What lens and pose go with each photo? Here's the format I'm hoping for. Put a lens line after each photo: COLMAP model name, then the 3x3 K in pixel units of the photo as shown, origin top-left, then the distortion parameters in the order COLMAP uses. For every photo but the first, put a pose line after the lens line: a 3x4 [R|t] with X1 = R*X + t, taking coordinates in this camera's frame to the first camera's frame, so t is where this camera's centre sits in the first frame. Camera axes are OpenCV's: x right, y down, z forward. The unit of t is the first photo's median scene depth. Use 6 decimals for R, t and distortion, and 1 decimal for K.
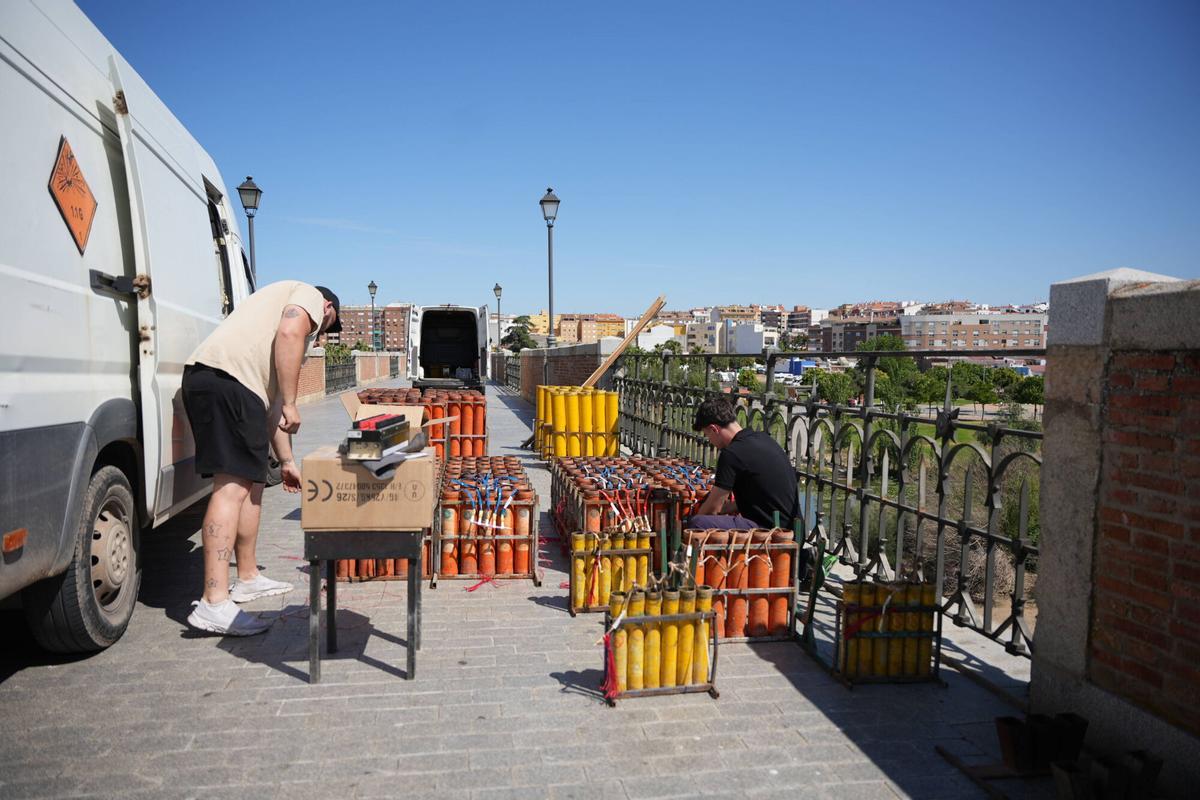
lens RADIAL K [[790.2, 0, 600.5], [0, 790.2, 403.8], [0, 0, 1]] dist [-0.007054, -0.002446]
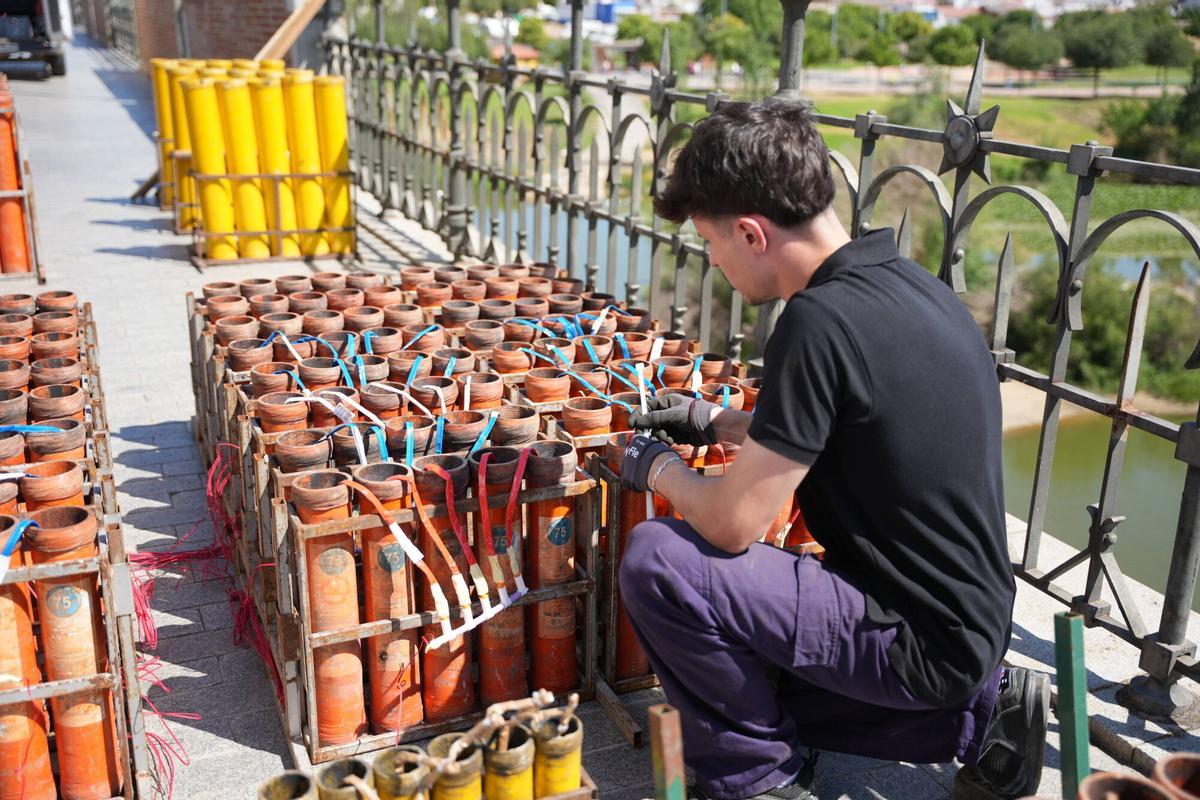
lens RADIAL K [[1207.2, 0, 598.5], [0, 1207.2, 398.1], [0, 0, 1]] dist [0.010318, 0.000000]
pose [[0.971248, -0.075427, 0.225804, -0.009596], [0.014229, 0.965178, 0.261205, -0.031702], [-0.237643, -0.250482, 0.938501, 0.575175]]
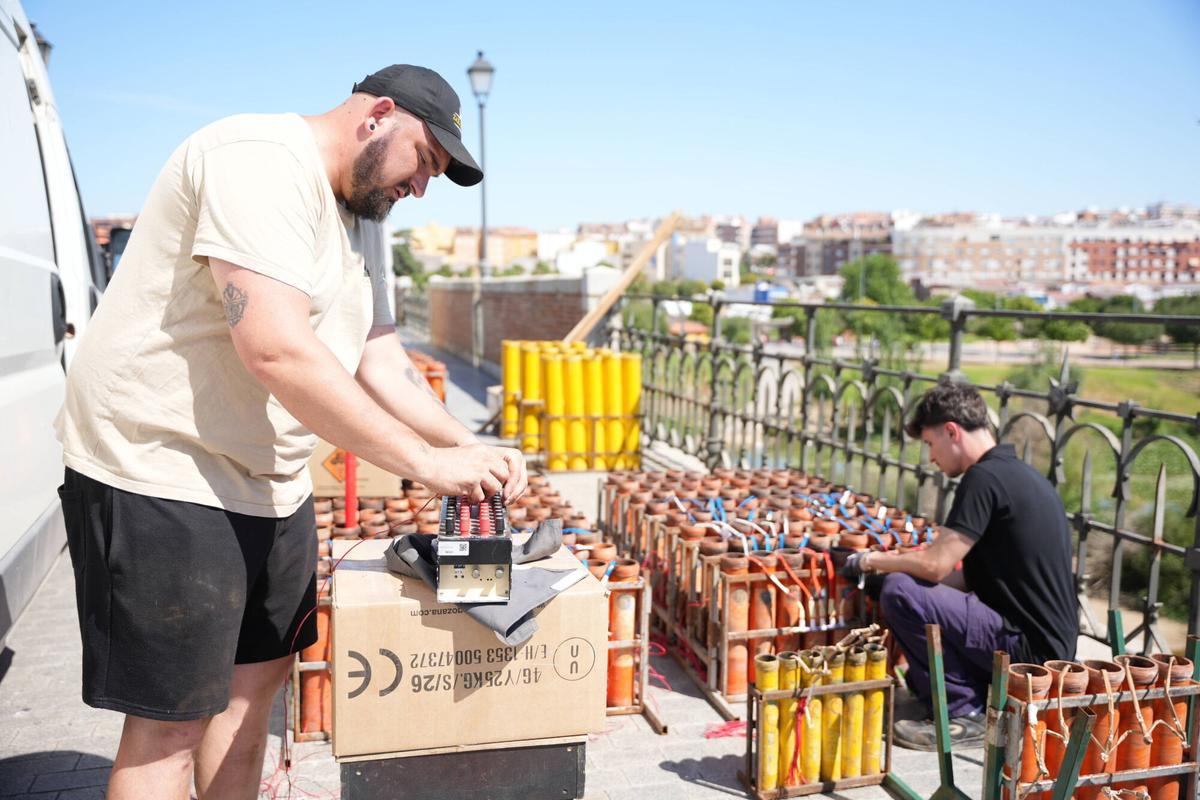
lens RADIAL K [[1023.5, 0, 601.5], [0, 1023.5, 401.8], [0, 0, 1]] dist [0.008036, -0.003497]
pose [[0.995702, -0.012503, 0.091765, -0.175866], [0.007302, 0.998360, 0.056786, -0.048312], [-0.092324, -0.055872, 0.994160, 0.263235]]
